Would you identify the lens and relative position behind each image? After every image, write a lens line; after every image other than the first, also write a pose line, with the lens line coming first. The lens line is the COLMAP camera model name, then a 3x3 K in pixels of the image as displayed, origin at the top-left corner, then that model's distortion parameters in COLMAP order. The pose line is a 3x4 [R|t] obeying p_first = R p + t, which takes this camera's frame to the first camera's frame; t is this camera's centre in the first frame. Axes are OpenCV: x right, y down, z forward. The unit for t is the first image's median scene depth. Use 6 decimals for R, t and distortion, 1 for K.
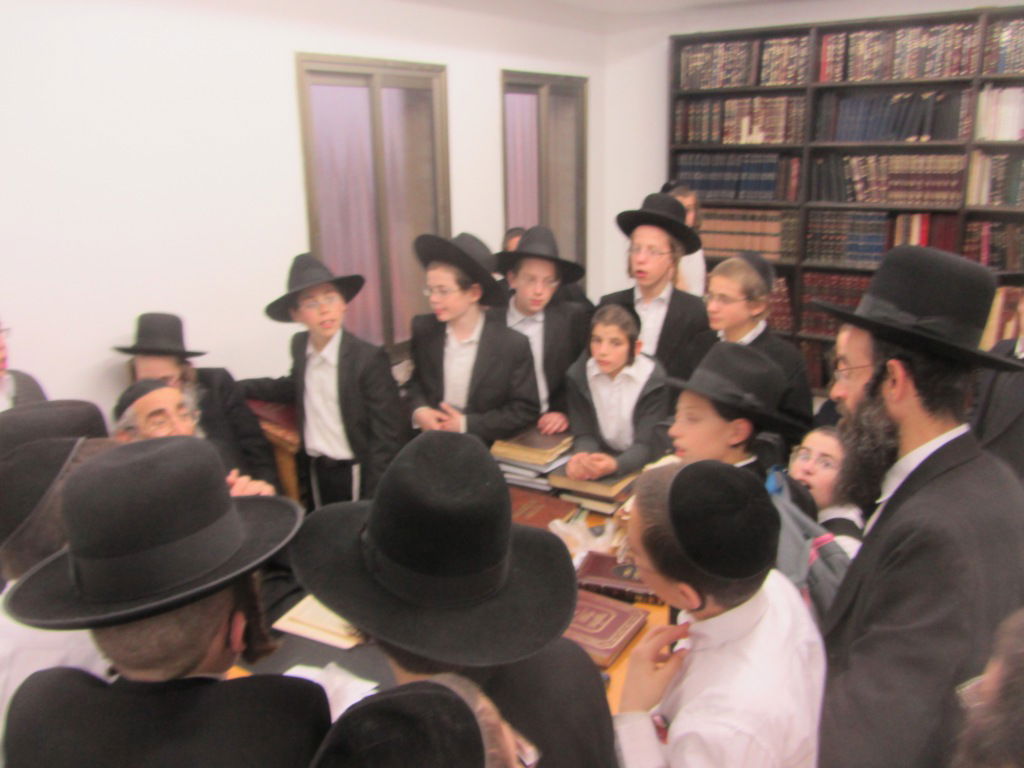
lens RADIAL K [[867.1, 0, 512.0], [0, 867.1, 384.0], [0, 0, 1]] dist [-0.019009, 0.012010]
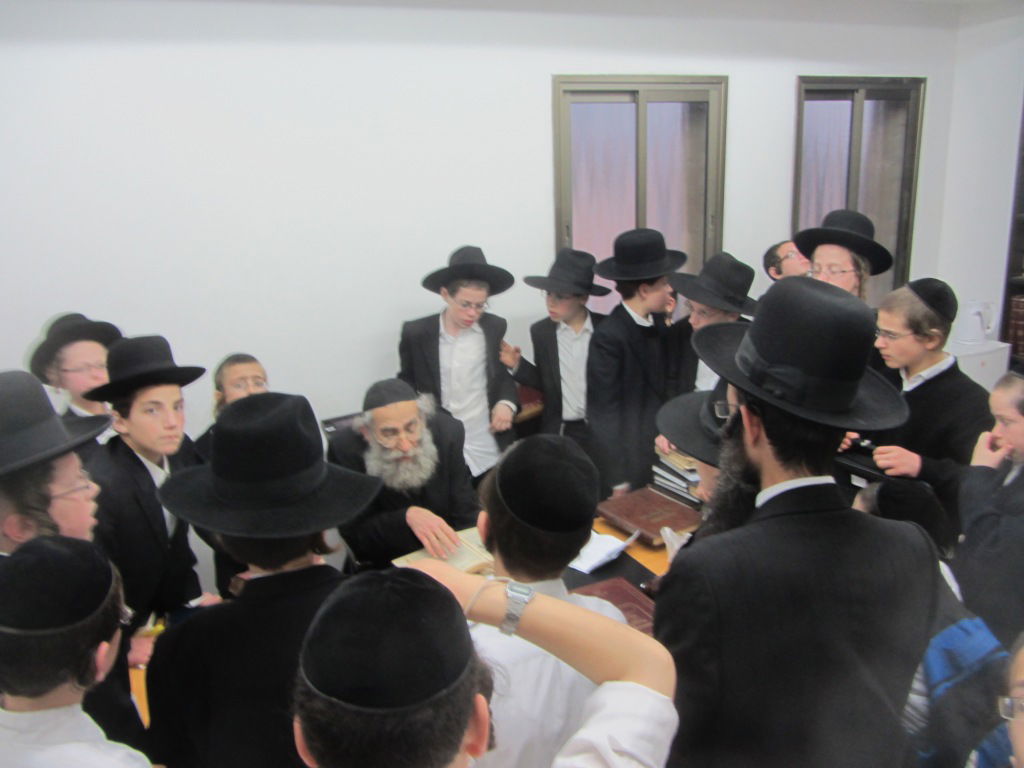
lens RADIAL K [[863.0, 0, 512.0], [0, 863.0, 384.0], [0, 0, 1]] dist [-0.008436, -0.002612]
pose [[0.869807, 0.116283, -0.479493, 0.235994], [-0.117814, 0.992668, 0.027017, -0.012146], [0.479119, 0.032992, 0.877130, 0.015264]]
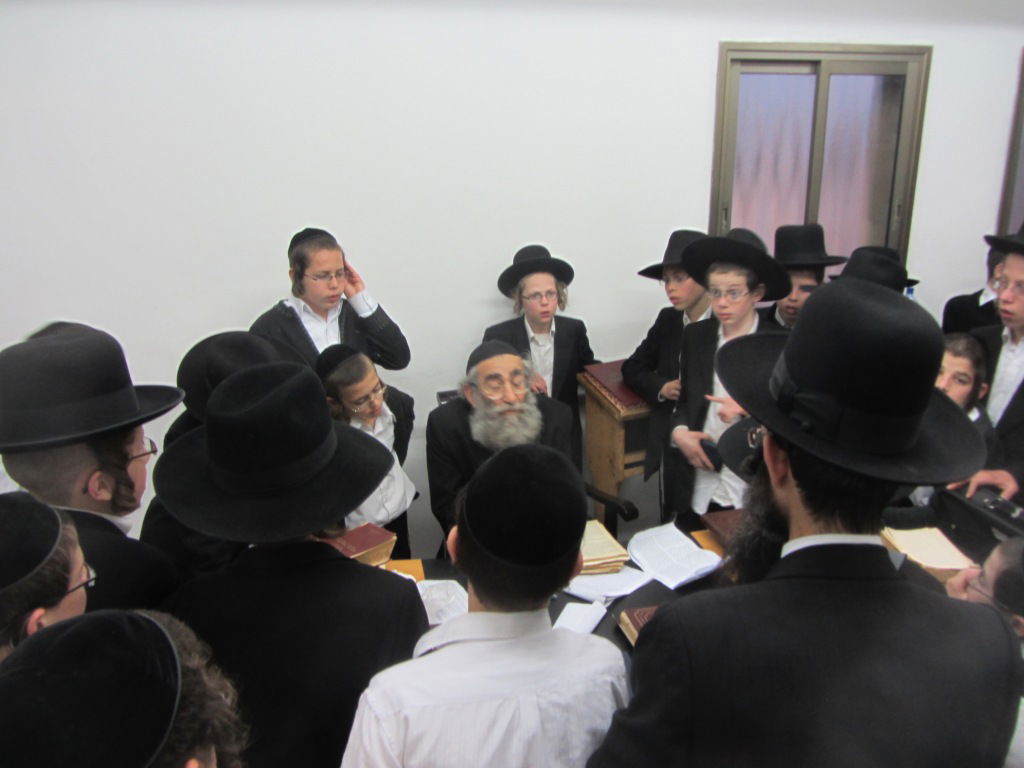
lens RADIAL K [[867.1, 0, 512.0], [0, 867.1, 384.0], [0, 0, 1]] dist [-0.019009, 0.012010]
pose [[0.723275, 0.207601, -0.658616, 0.272729], [-0.198239, 0.976018, 0.089948, -0.029829], [0.661494, 0.065506, 0.747084, 0.090717]]
